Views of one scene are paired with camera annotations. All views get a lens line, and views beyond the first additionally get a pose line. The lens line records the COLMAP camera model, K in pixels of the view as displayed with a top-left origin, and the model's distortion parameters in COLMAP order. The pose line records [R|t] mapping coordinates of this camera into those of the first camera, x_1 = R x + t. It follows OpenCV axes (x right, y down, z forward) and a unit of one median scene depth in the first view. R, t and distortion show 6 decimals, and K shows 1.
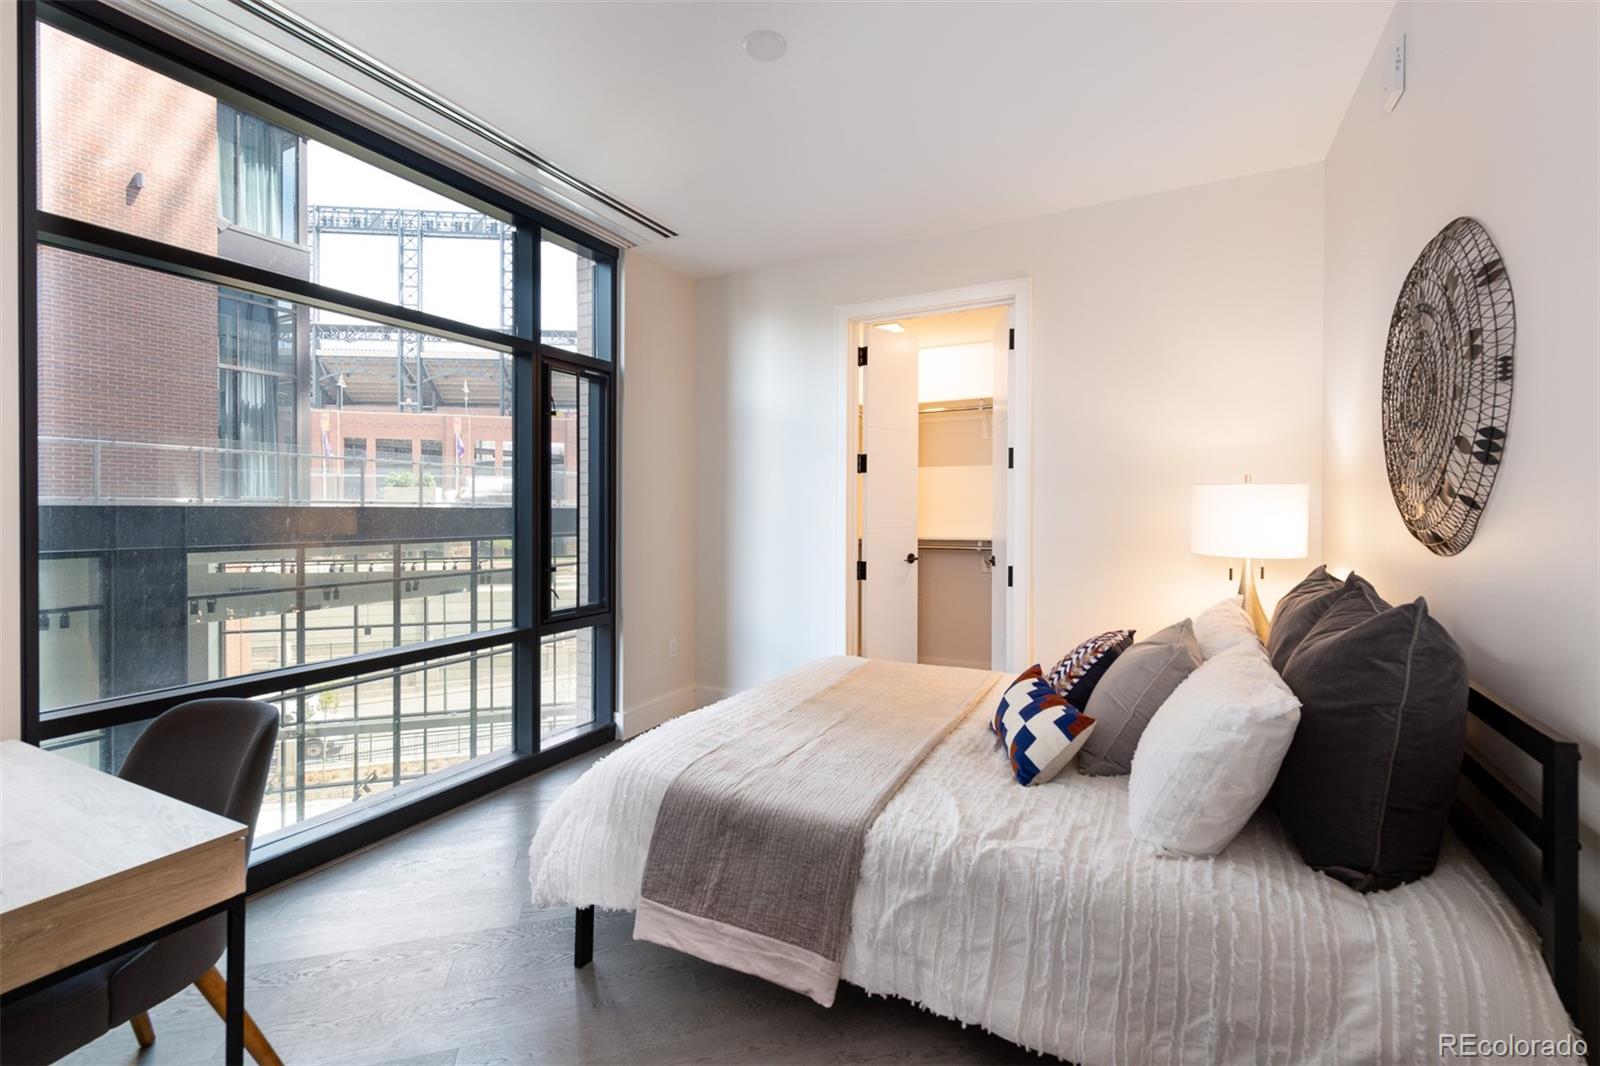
lens RADIAL K [[711.4, 0, 799.1], [0, 711.4, 523.3], [0, 0, 1]] dist [0.004100, -0.000740]
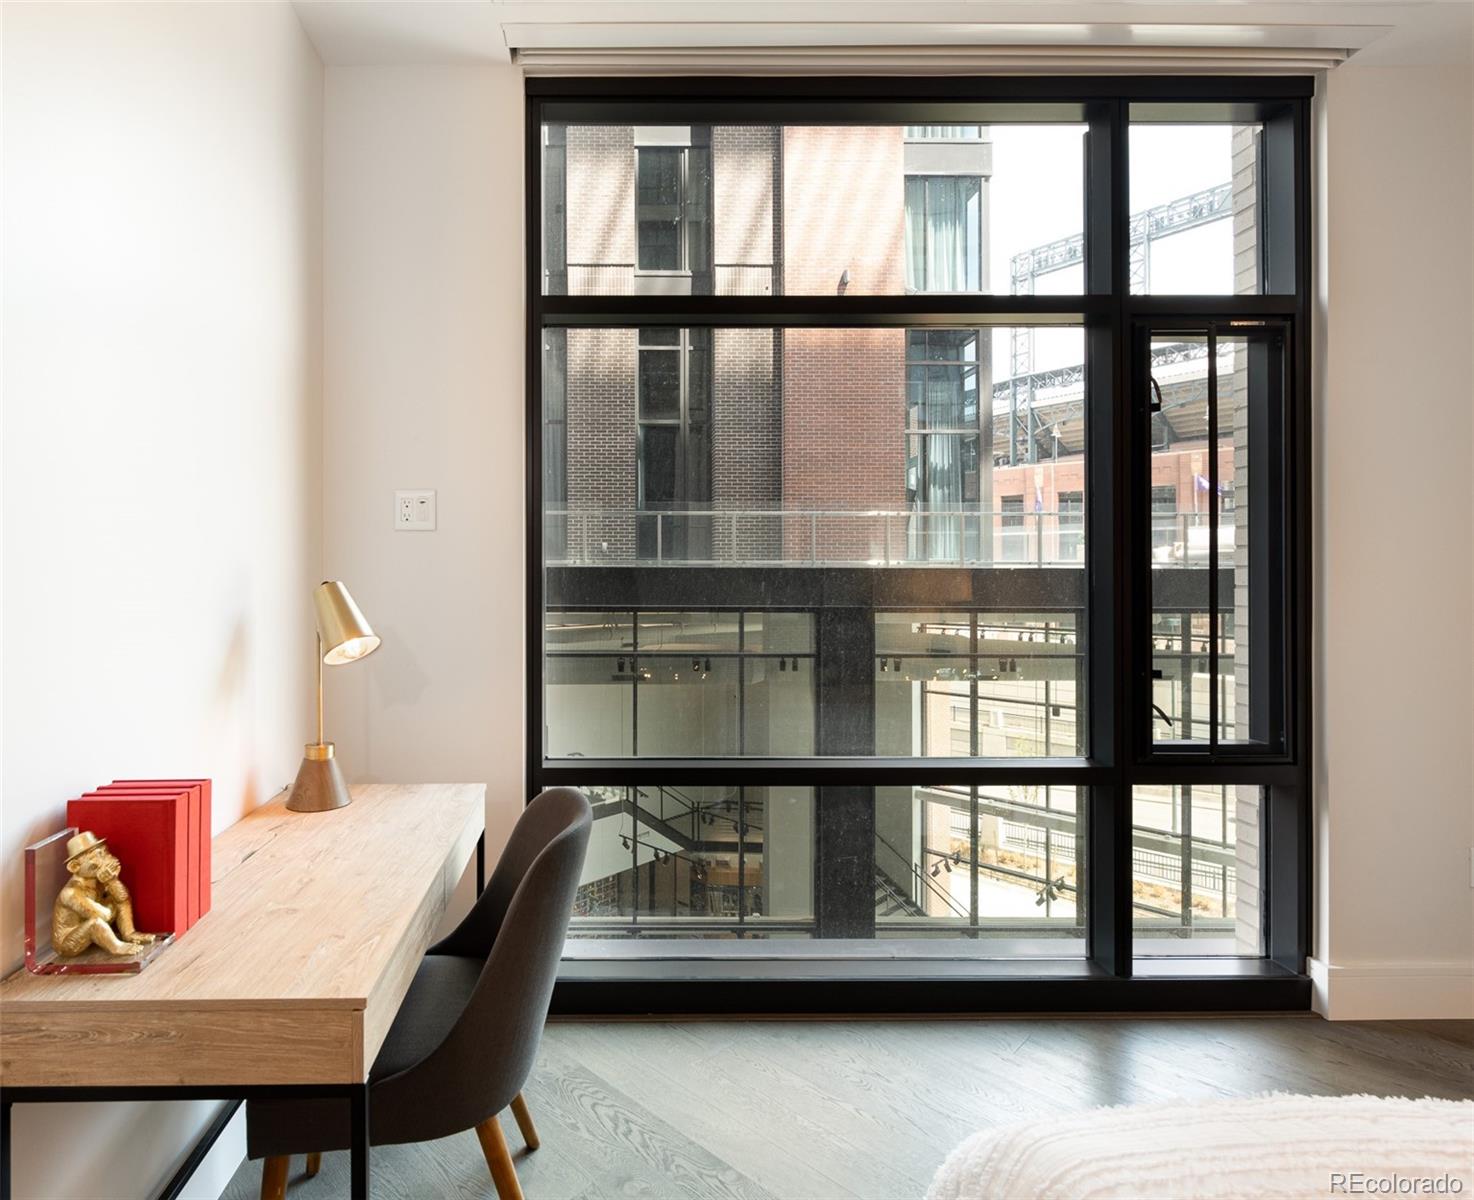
lens RADIAL K [[751.1, 0, 737.1], [0, 751.1, 564.2], [0, 0, 1]] dist [0.001343, 0.000053]
pose [[0.462119, -0.008383, -0.886778, 0.039283], [-0.017642, 0.999671, -0.018644, -0.006676], [0.886642, 0.024260, 0.461819, 0.366050]]
